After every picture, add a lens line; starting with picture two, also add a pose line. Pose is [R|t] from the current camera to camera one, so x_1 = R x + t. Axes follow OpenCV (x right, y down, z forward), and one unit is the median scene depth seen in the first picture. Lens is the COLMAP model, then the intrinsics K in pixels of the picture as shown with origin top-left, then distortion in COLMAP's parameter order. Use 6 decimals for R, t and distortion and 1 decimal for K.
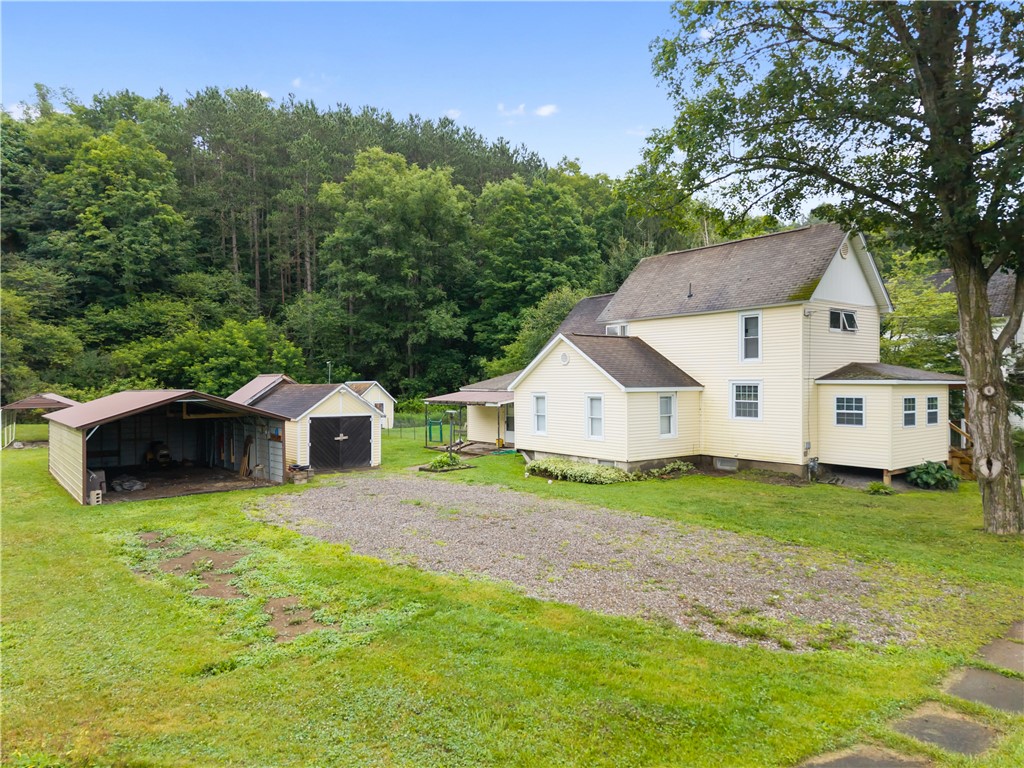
lens RADIAL K [[681.0, 0, 512.0], [0, 681.0, 384.0], [0, 0, 1]] dist [0.035321, -0.041162]
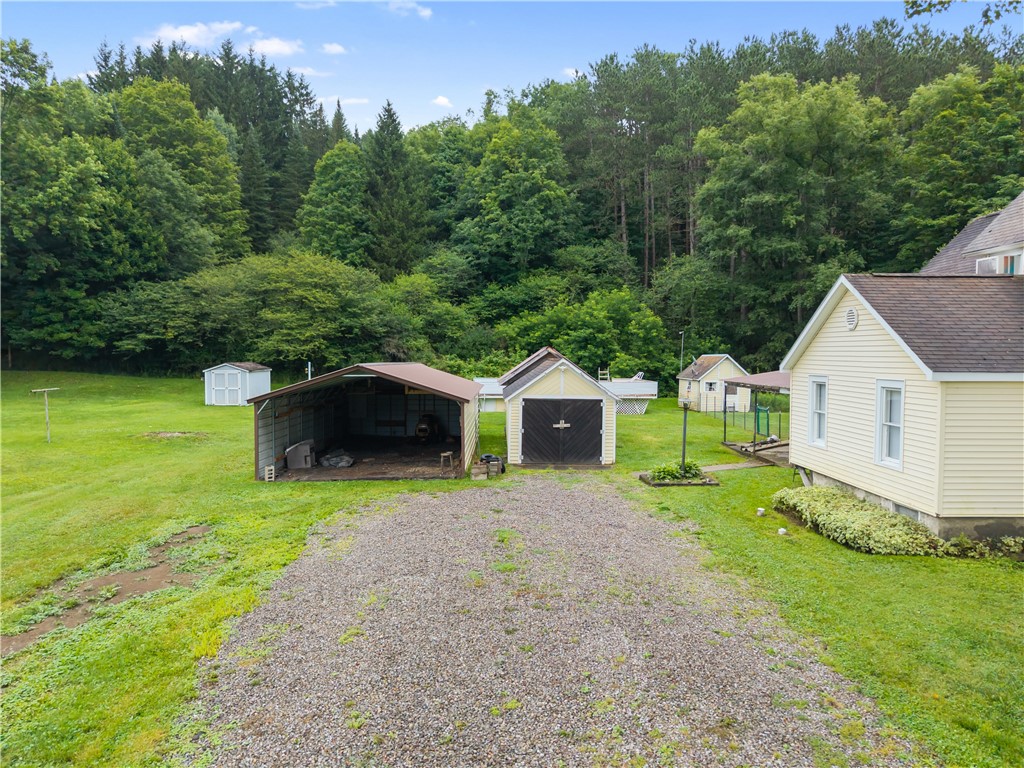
lens RADIAL K [[681.0, 0, 512.0], [0, 681.0, 384.0], [0, 0, 1]] dist [0.035321, -0.041162]
pose [[0.792956, 0.033322, -0.608366, 0.084727], [-0.008071, 0.998990, 0.044197, -0.002205], [0.609225, -0.030136, 0.792425, 0.149479]]
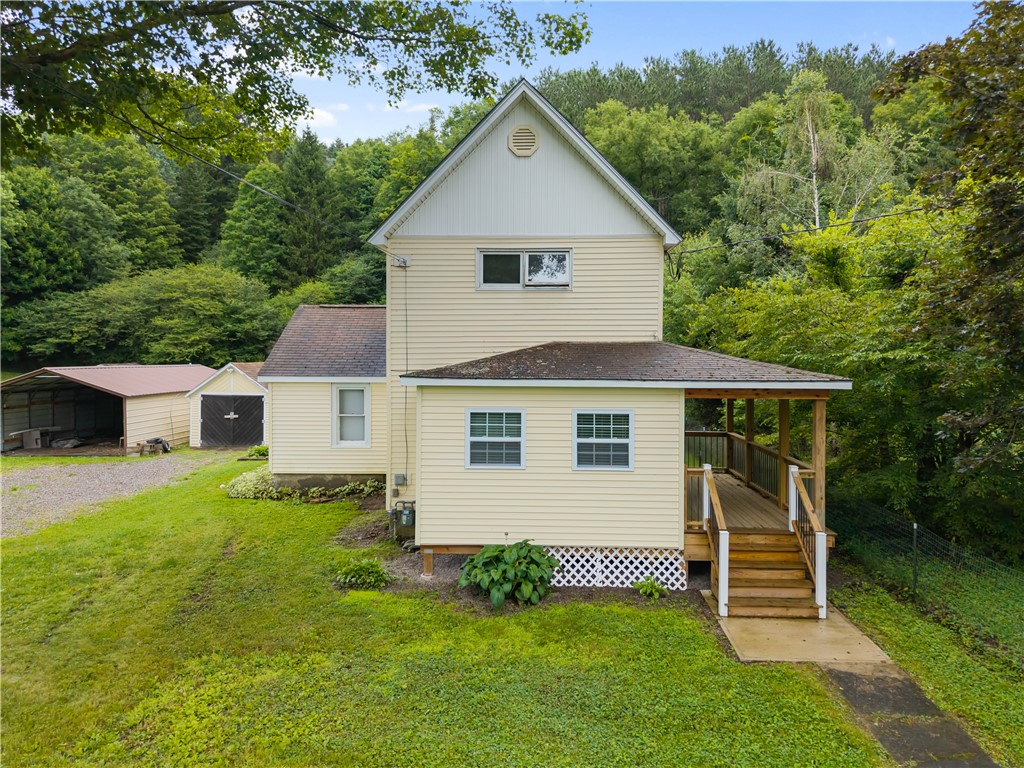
lens RADIAL K [[697.4, 0, 514.4], [0, 697.4, 358.7], [0, 0, 1]] dist [0.007327, 0.001354]
pose [[0.758166, 0.012531, -0.651942, 0.339101], [-0.007548, 0.999917, 0.010441, -0.009357], [0.652018, -0.002995, 0.758197, 0.221212]]
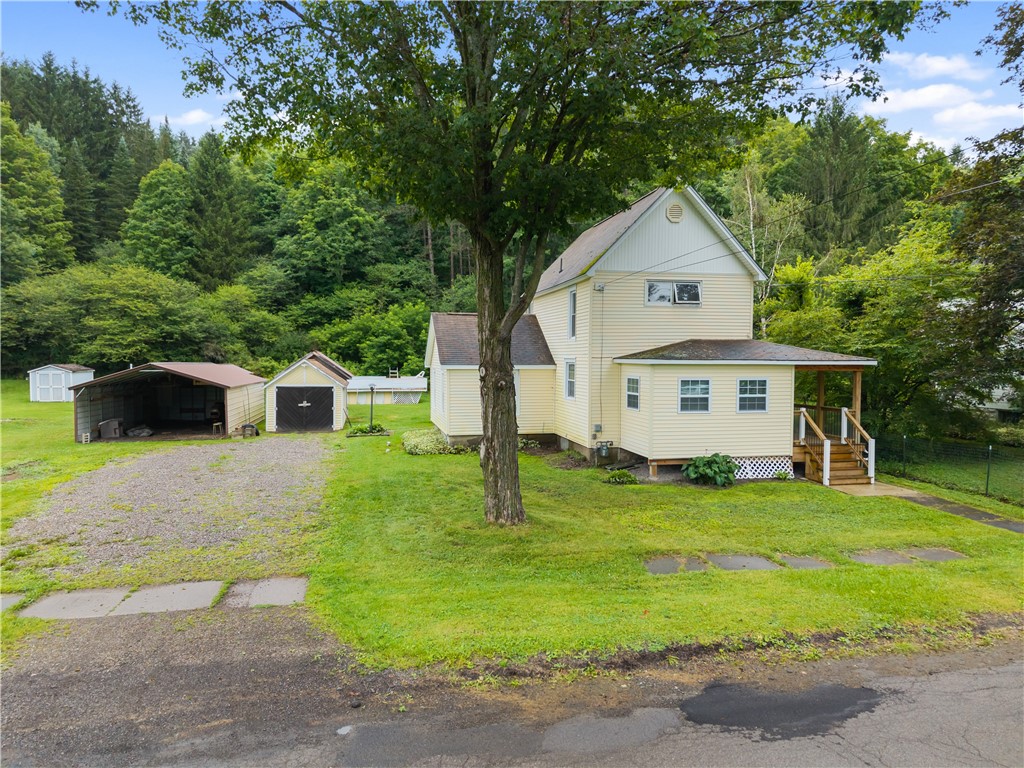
lens RADIAL K [[686.7, 0, 512.0], [0, 686.7, 384.0], [0, 0, 1]] dist [0.007080, 0.002022]
pose [[0.897032, 0.023153, -0.441358, 0.275174], [-0.006958, 0.999243, 0.038278, -0.002405], [0.441910, -0.031266, 0.896514, 0.037275]]
